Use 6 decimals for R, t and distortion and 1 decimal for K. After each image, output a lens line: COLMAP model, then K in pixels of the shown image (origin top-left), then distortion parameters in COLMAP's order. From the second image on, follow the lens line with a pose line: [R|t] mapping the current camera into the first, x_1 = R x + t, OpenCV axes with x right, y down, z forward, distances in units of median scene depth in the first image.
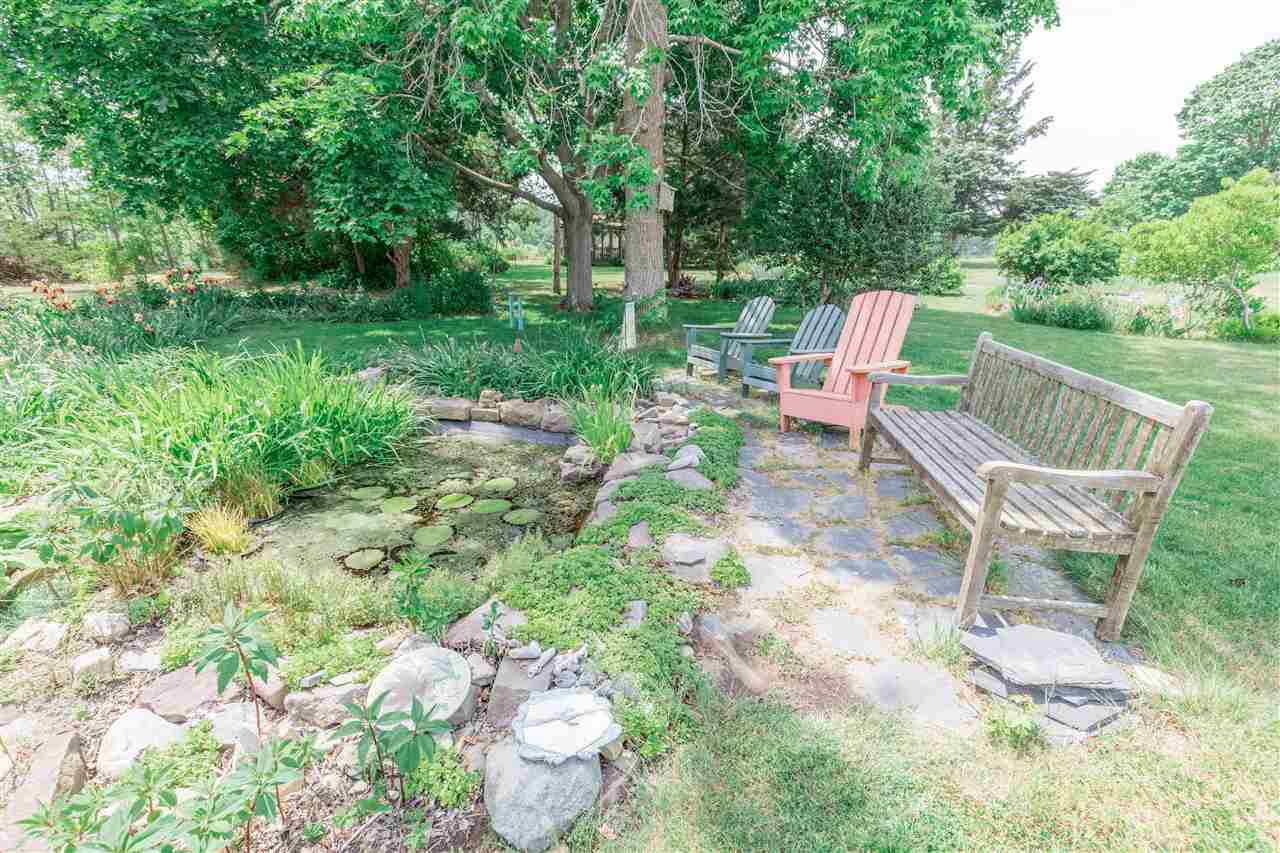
lens RADIAL K [[580.4, 0, 643.2], [0, 580.4, 425.3], [0, 0, 1]] dist [0.004002, 0.000886]
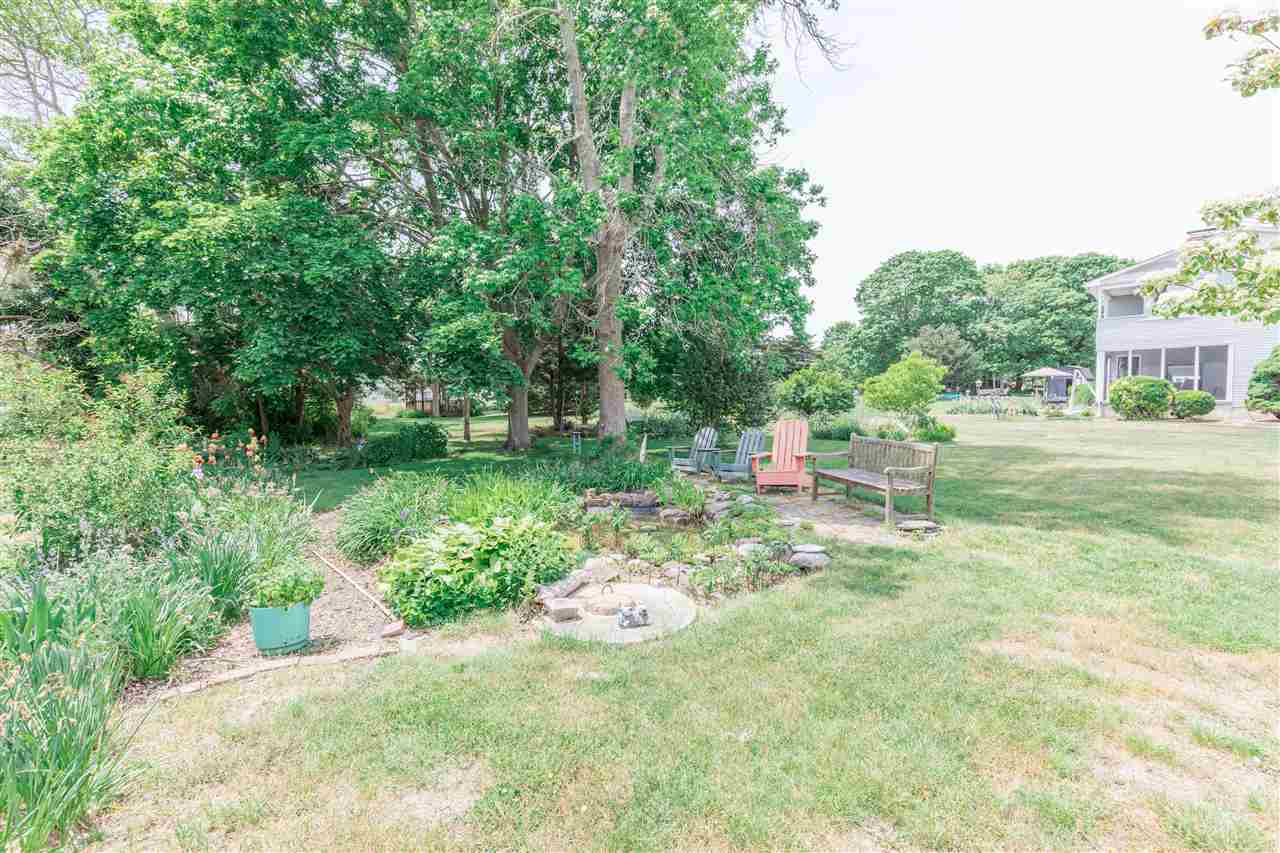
lens RADIAL K [[580.4, 0, 638.1], [0, 580.4, 425.6], [0, 0, 1]] dist [0.004002, 0.000886]
pose [[0.942295, -0.047818, 0.331350, -0.181625], [0.126555, 0.967183, -0.220321, 0.039322], [-0.309941, 0.249542, 0.917423, -0.160980]]
